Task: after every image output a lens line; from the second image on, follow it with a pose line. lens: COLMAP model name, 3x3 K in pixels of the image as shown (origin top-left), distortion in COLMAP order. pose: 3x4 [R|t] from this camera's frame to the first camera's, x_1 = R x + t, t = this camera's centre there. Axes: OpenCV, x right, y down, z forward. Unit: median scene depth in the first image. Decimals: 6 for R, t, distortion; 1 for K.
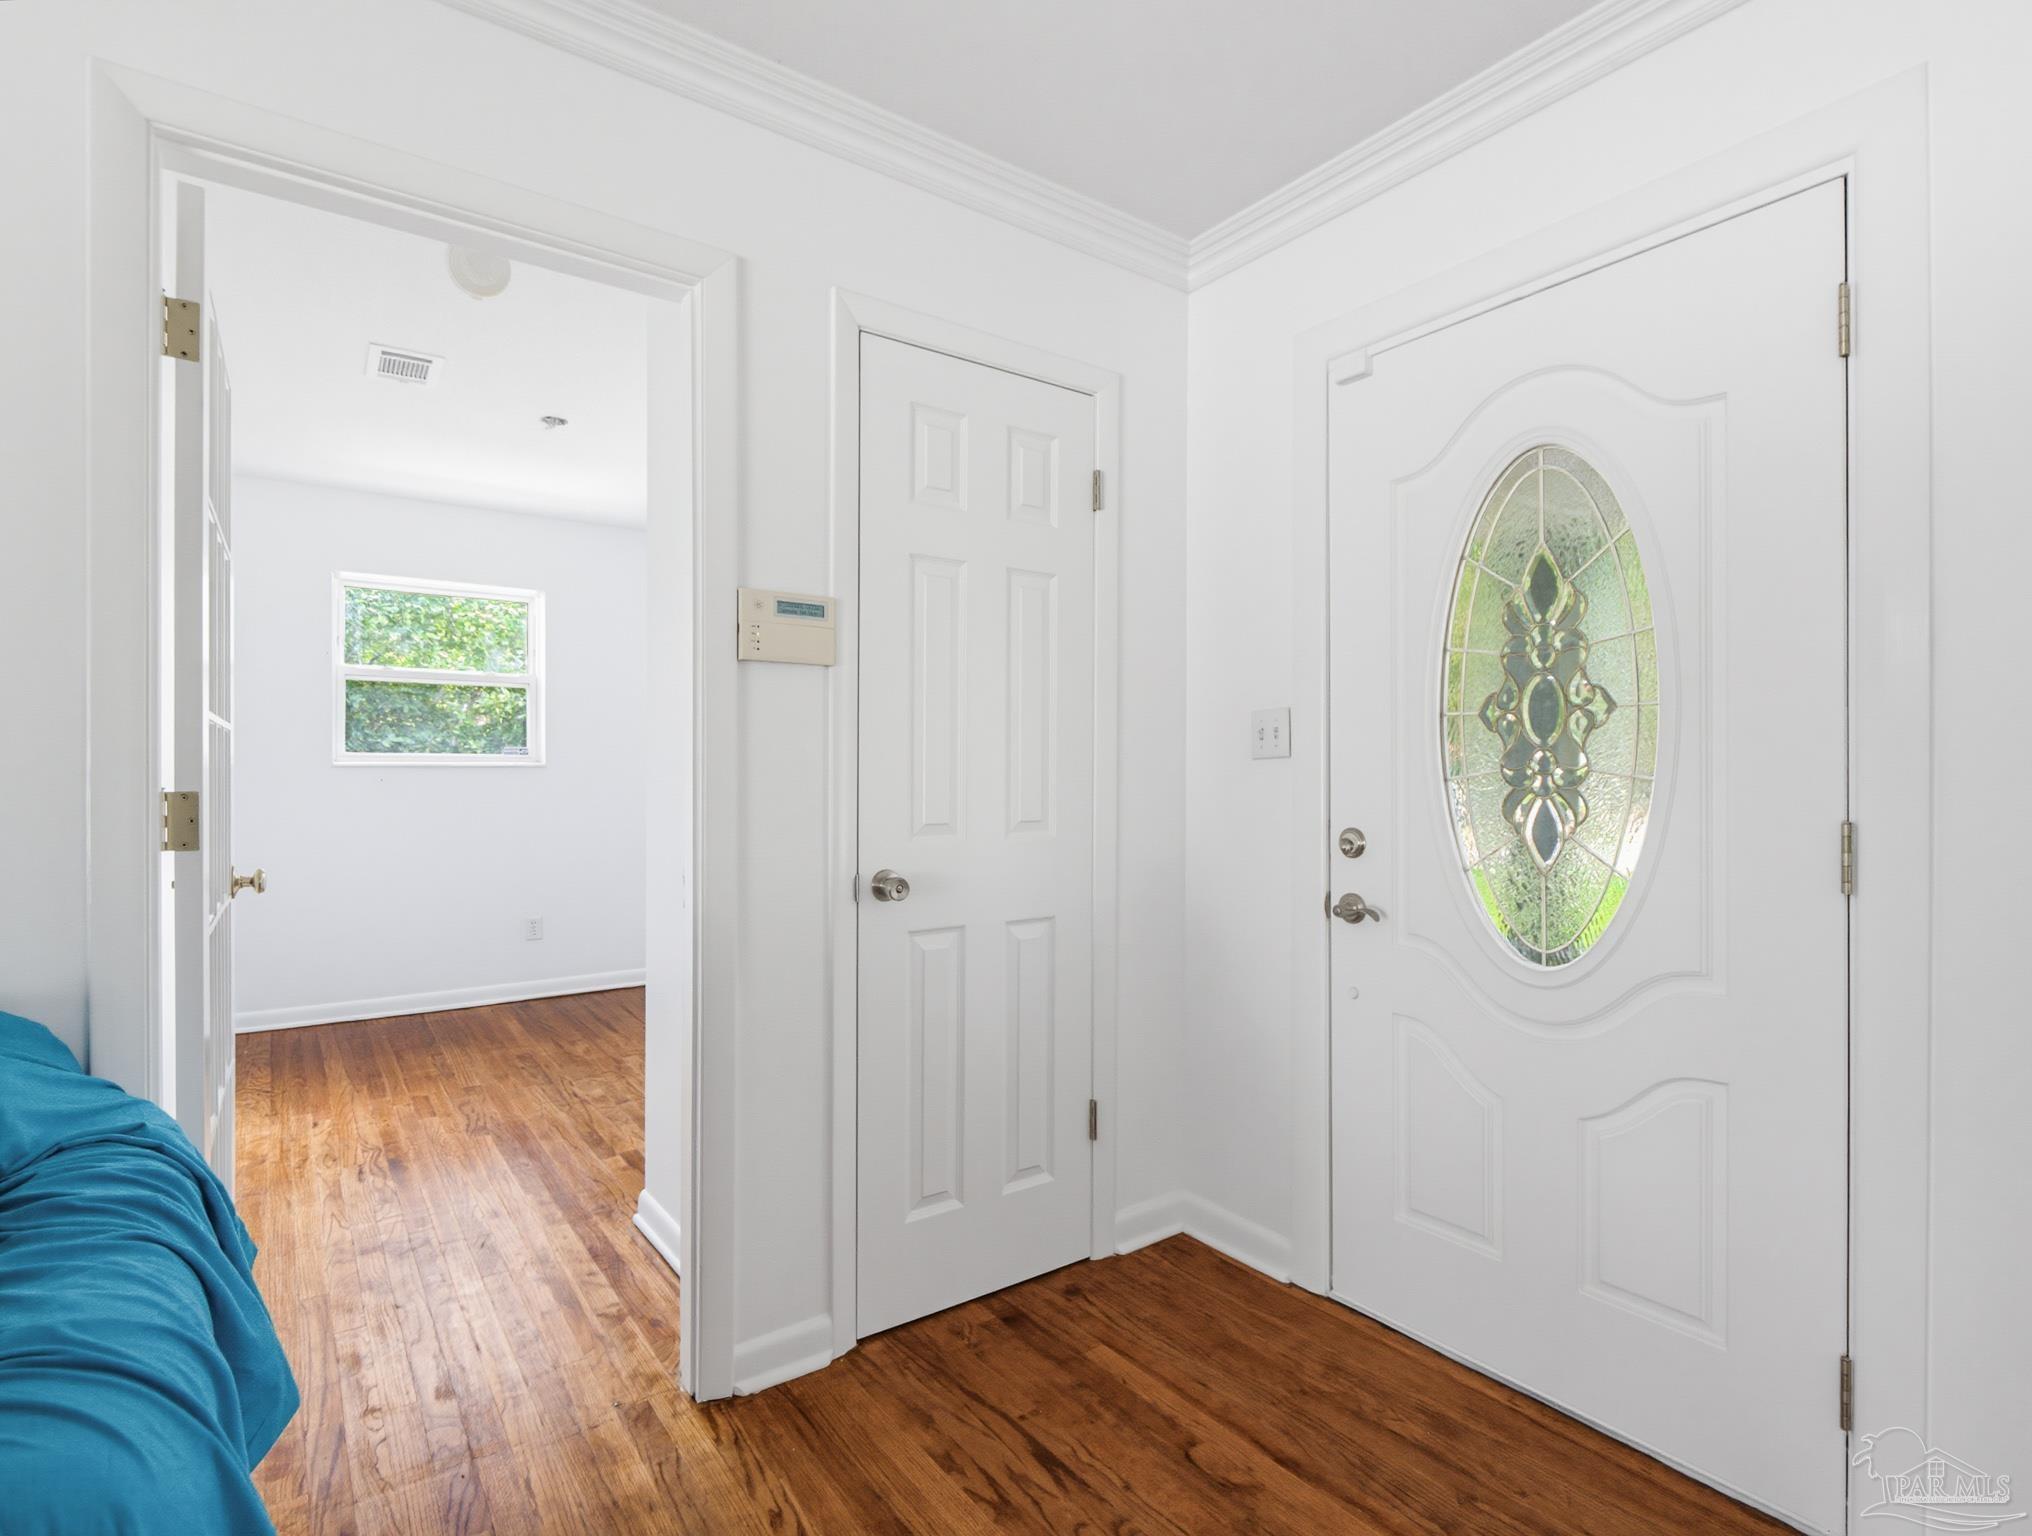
lens RADIAL K [[1024.9, 0, 1016.0], [0, 1024.9, 768.0], [0, 0, 1]] dist [0.001104, -0.000106]
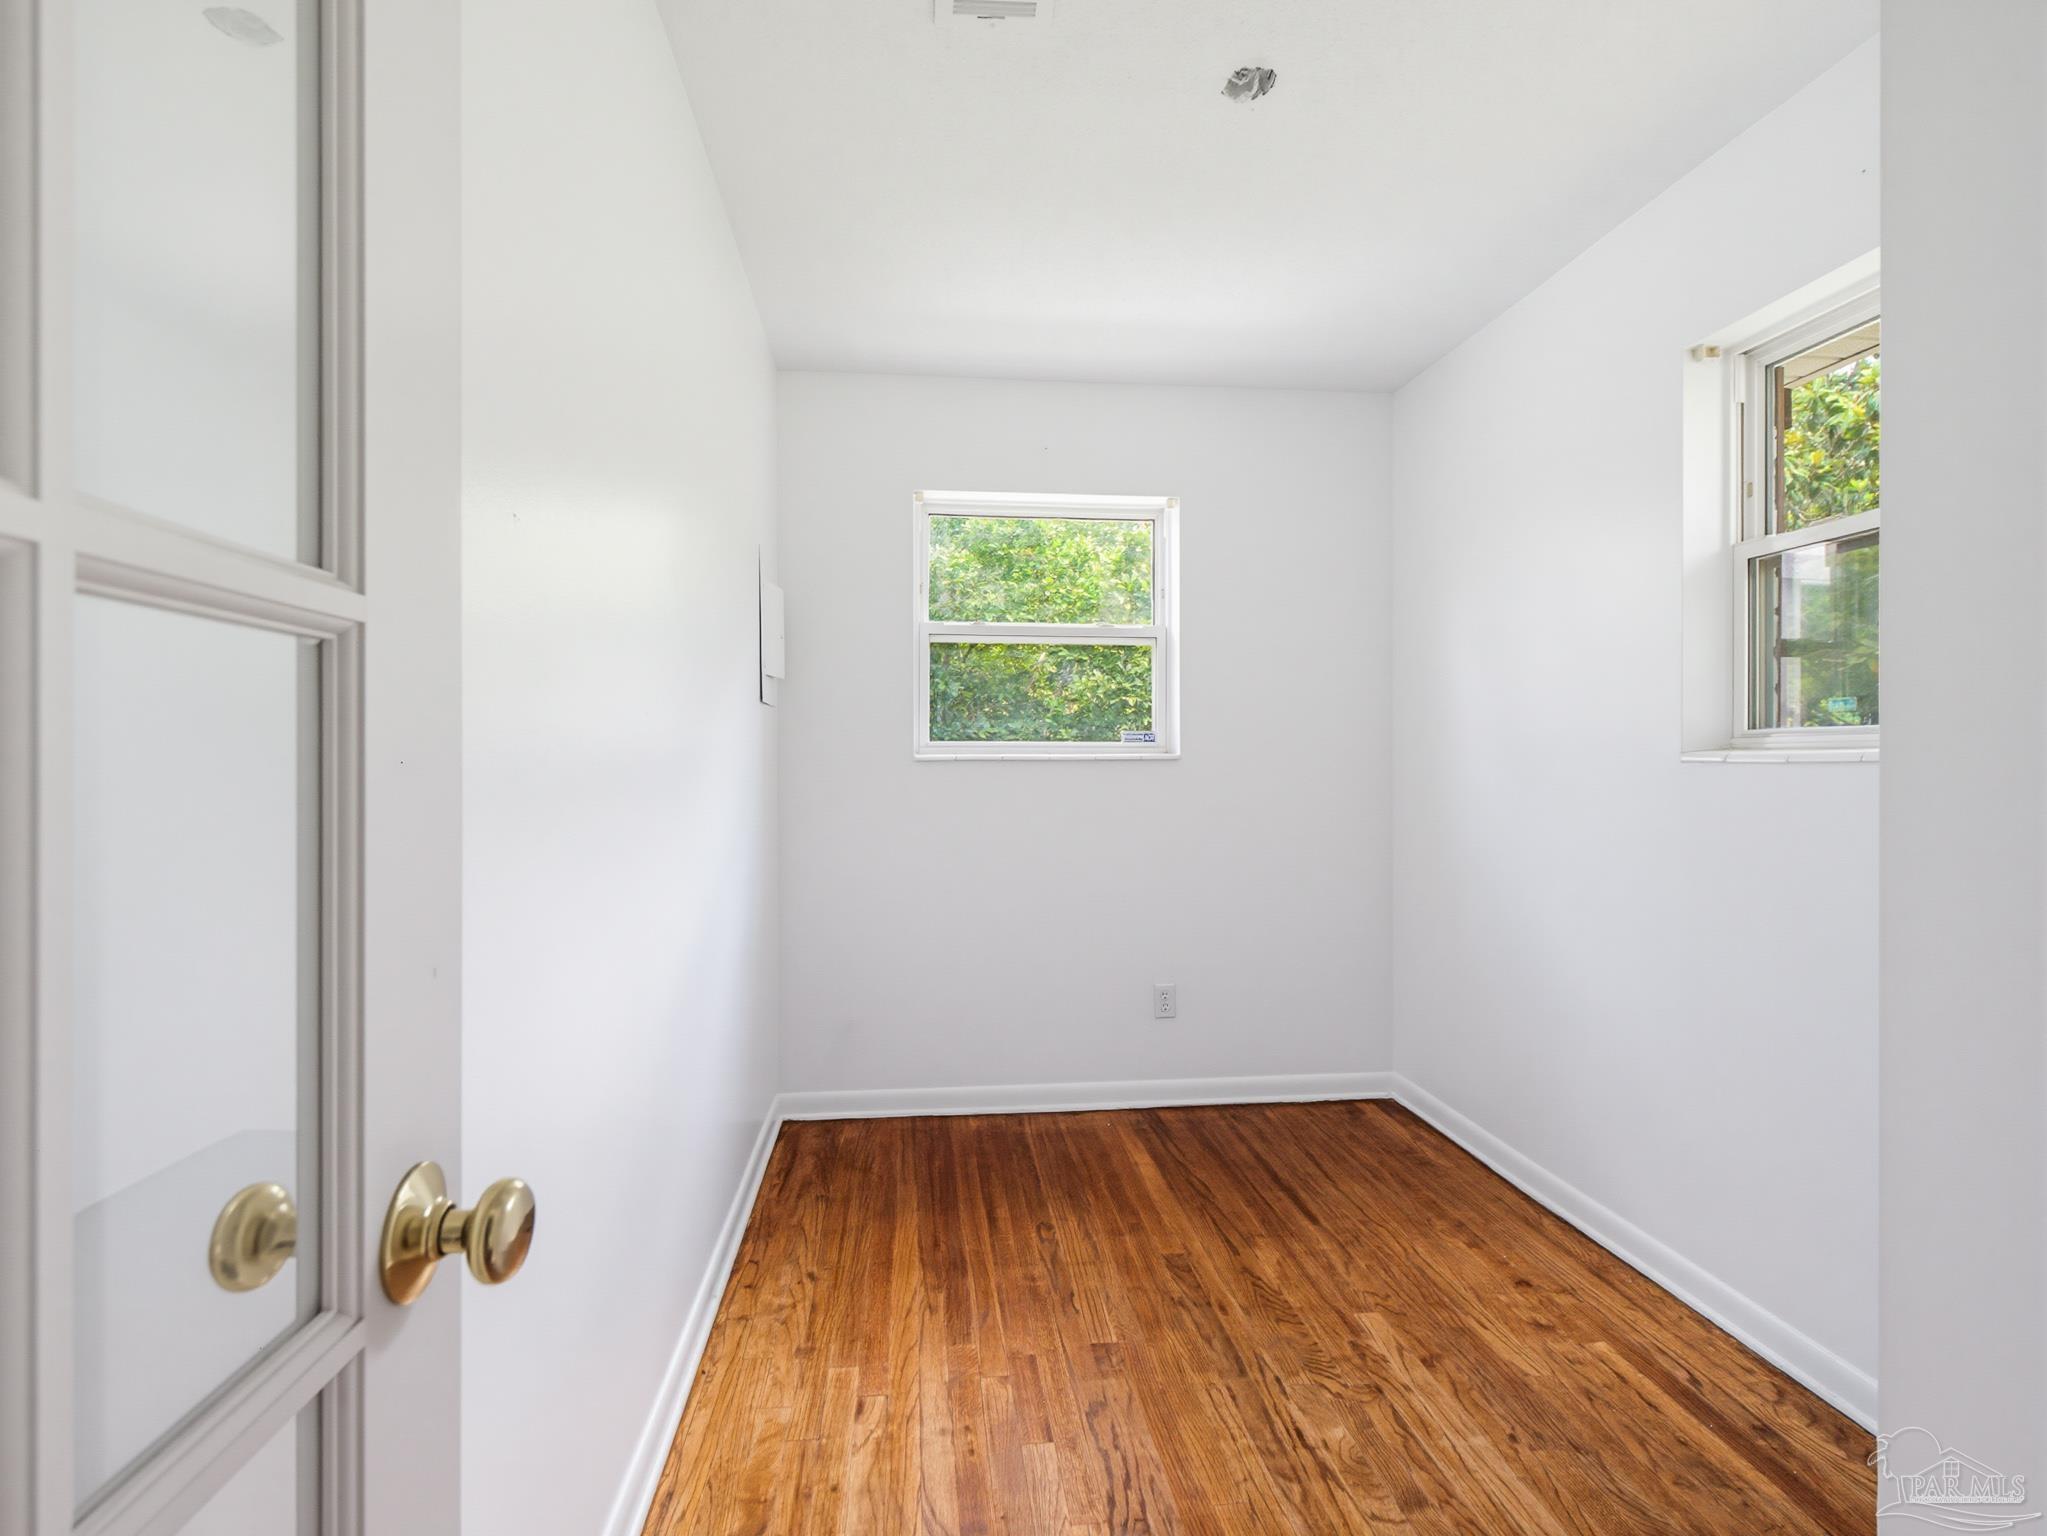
lens RADIAL K [[1032.5, 0, 1023.5], [0, 1032.5, 768.0], [0, 0, 1]] dist [0.001104, -0.000106]
pose [[0.870594, 0.004662, -0.491980, -0.267666], [-0.000613, 0.999965, 0.008390, -0.001566], [0.492002, -0.007003, 0.870566, 0.449138]]
